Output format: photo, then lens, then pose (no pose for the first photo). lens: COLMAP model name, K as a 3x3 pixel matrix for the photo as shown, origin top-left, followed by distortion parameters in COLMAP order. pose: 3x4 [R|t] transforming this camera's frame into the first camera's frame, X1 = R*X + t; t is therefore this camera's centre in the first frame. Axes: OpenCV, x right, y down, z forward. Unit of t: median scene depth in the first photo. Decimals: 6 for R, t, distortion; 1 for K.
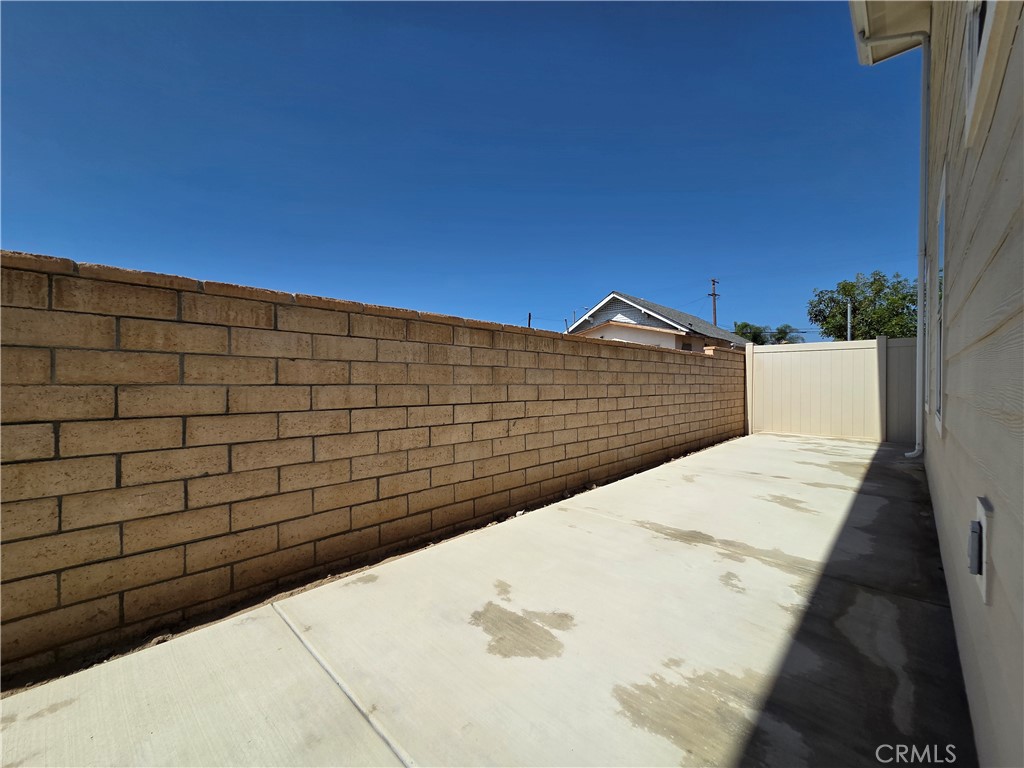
lens RADIAL K [[419.5, 0, 512.0], [0, 419.5, 384.0], [0, 0, 1]] dist [0.004102, 0.000113]
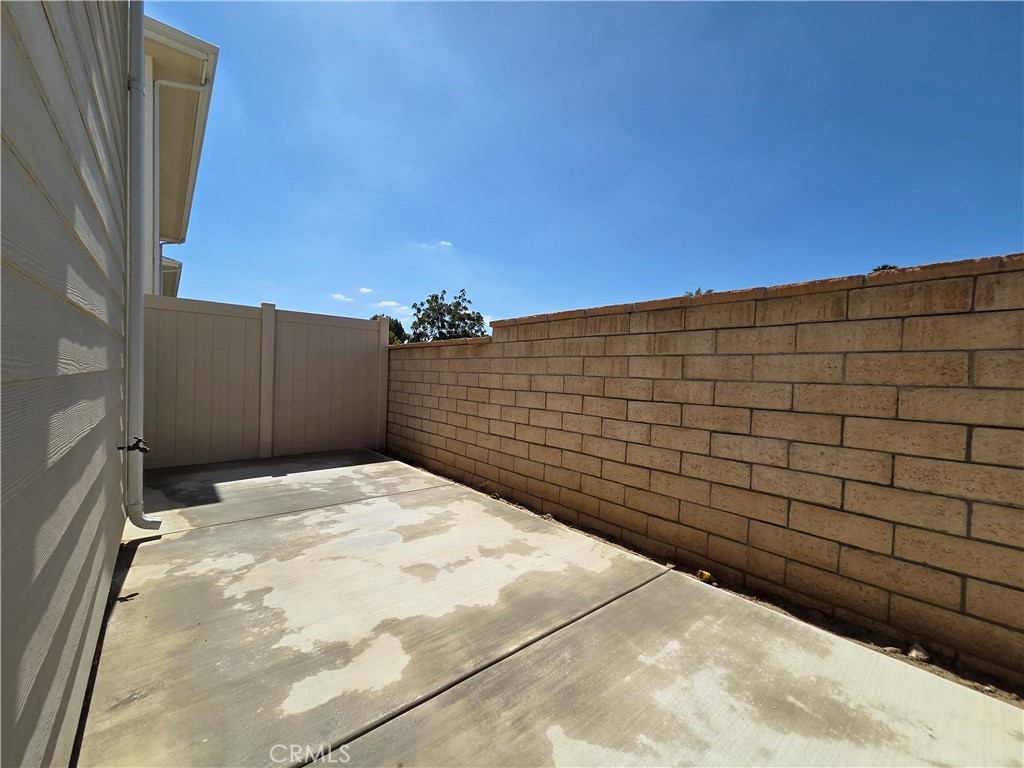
lens RADIAL K [[419.5, 0, 512.0], [0, 419.5, 384.0], [0, 0, 1]] dist [0.004102, 0.000113]
pose [[-0.117719, 0.019619, -0.992853, 0.873808], [-0.031930, 0.999213, 0.023531, 0.002649], [0.992534, 0.034471, -0.117000, 0.927196]]
